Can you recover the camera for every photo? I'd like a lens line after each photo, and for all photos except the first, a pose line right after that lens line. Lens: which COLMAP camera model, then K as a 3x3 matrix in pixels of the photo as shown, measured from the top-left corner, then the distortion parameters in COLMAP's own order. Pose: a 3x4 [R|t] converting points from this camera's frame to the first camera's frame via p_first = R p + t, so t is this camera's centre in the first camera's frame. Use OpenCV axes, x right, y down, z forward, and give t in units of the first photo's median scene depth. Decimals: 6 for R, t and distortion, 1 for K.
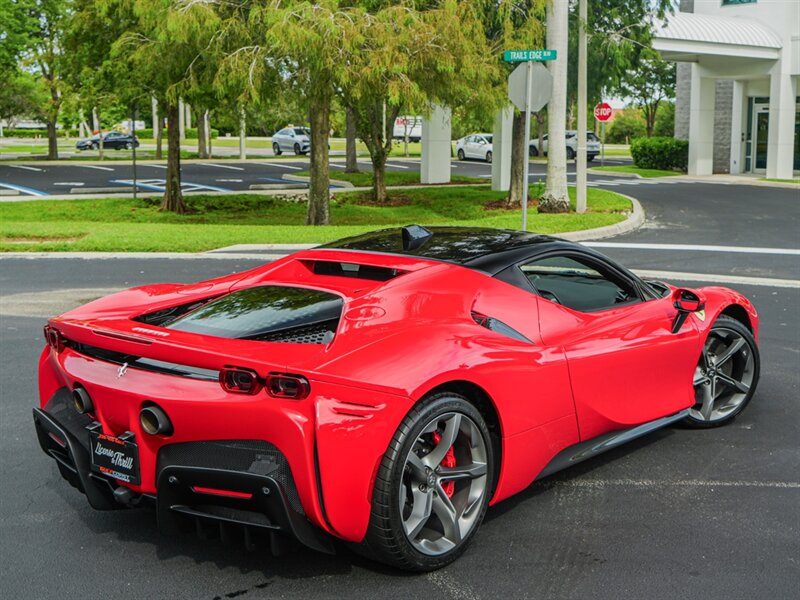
lens RADIAL K [[1052.7, 0, 411.1], [0, 1052.7, 252.6], [0, 0, 1]] dist [-0.035782, 0.006612]
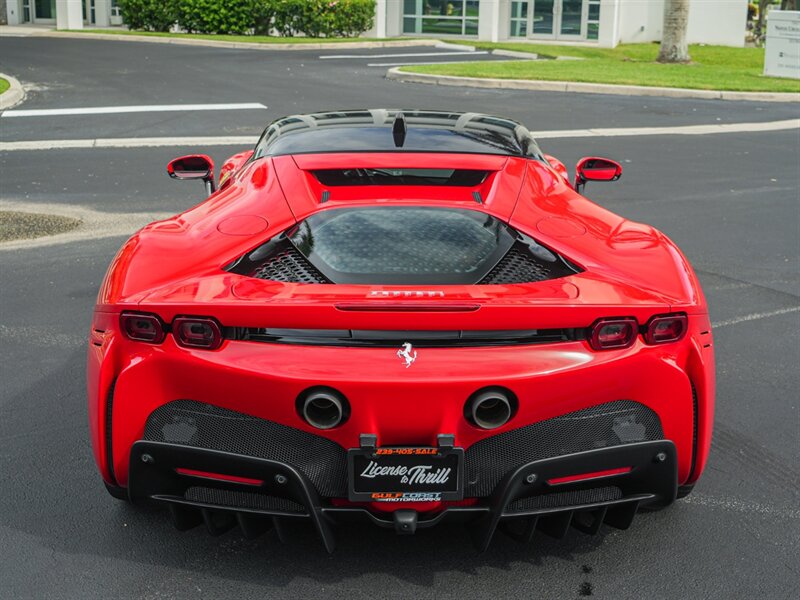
lens RADIAL K [[1052.7, 0, 411.1], [0, 1052.7, 252.6], [0, 0, 1]] dist [-0.035782, 0.006612]
pose [[0.759737, -0.153476, 0.631858, -0.464479], [0.062394, 0.984468, 0.164102, -0.046840], [-0.647230, -0.085250, 0.757513, 0.305216]]
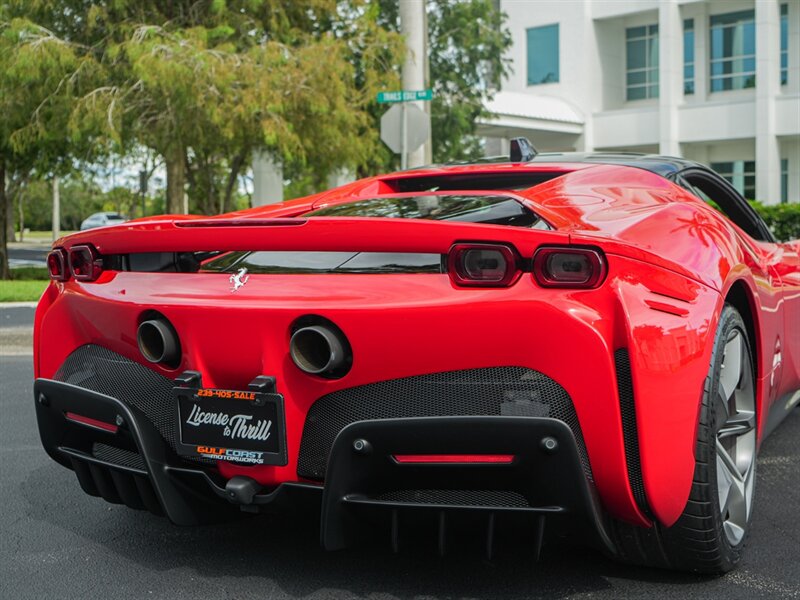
lens RADIAL K [[993.0, 0, 427.5], [0, 993.0, 268.2], [0, 0, 1]] dist [-0.037394, 0.069352]
pose [[0.978161, -0.026384, 0.206168, -0.187206], [0.039673, 0.997374, -0.060590, 0.094522], [-0.204028, 0.067446, 0.976639, 0.275515]]
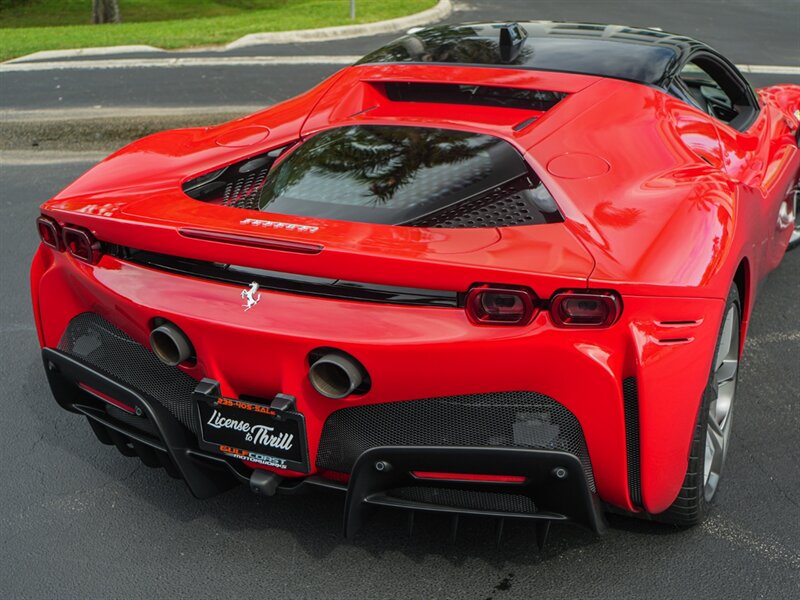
lens RADIAL K [[1004.3, 0, 413.3], [0, 1004.3, 323.1], [0, 0, 1]] dist [-0.026365, -0.071022]
pose [[0.968052, -0.110854, 0.224914, -0.206760], [0.045325, 0.959553, 0.277854, -0.018747], [-0.246618, -0.258783, 0.933922, 0.284428]]
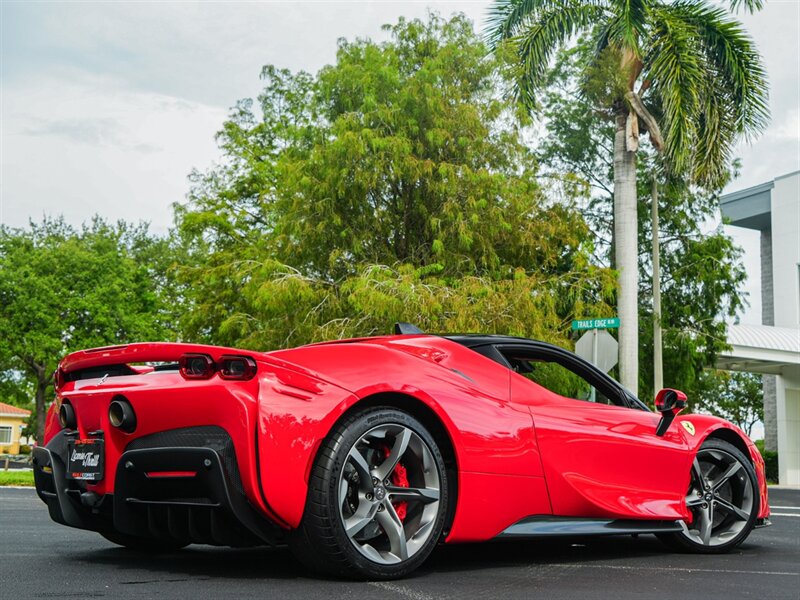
lens RADIAL K [[993.0, 0, 427.5], [0, 993.0, 268.2], [0, 0, 1]] dist [-0.037394, 0.069352]
pose [[0.995852, 0.005516, -0.090823, 0.101426], [-0.032351, 0.954406, -0.296754, 0.194060], [0.085045, 0.298461, 0.950625, 0.008317]]
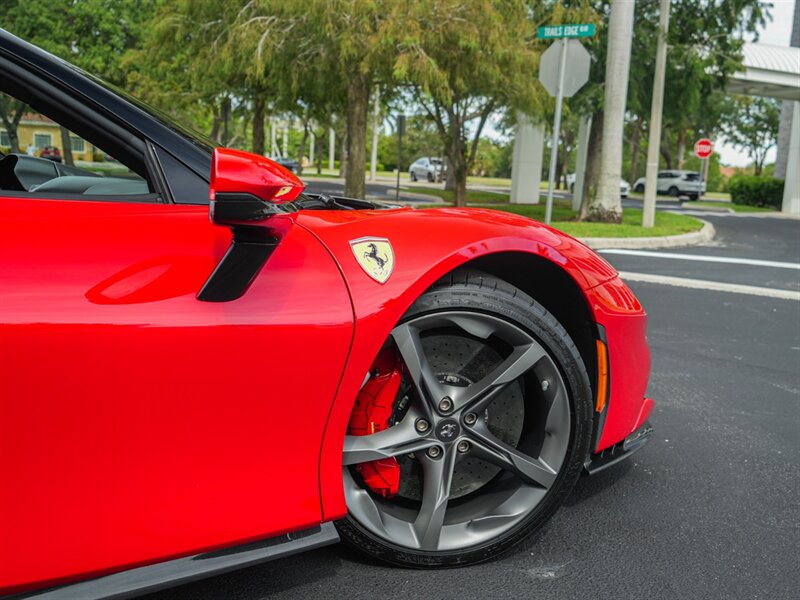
lens RADIAL K [[918.7, 0, 421.5], [0, 918.7, 311.0], [0, 0, 1]] dist [-0.016515, 0.054334]
pose [[0.990022, 0.069217, -0.122742, 0.311542], [-0.064484, 0.997029, 0.042131, 0.058029], [0.125293, -0.033795, 0.991544, 0.661716]]
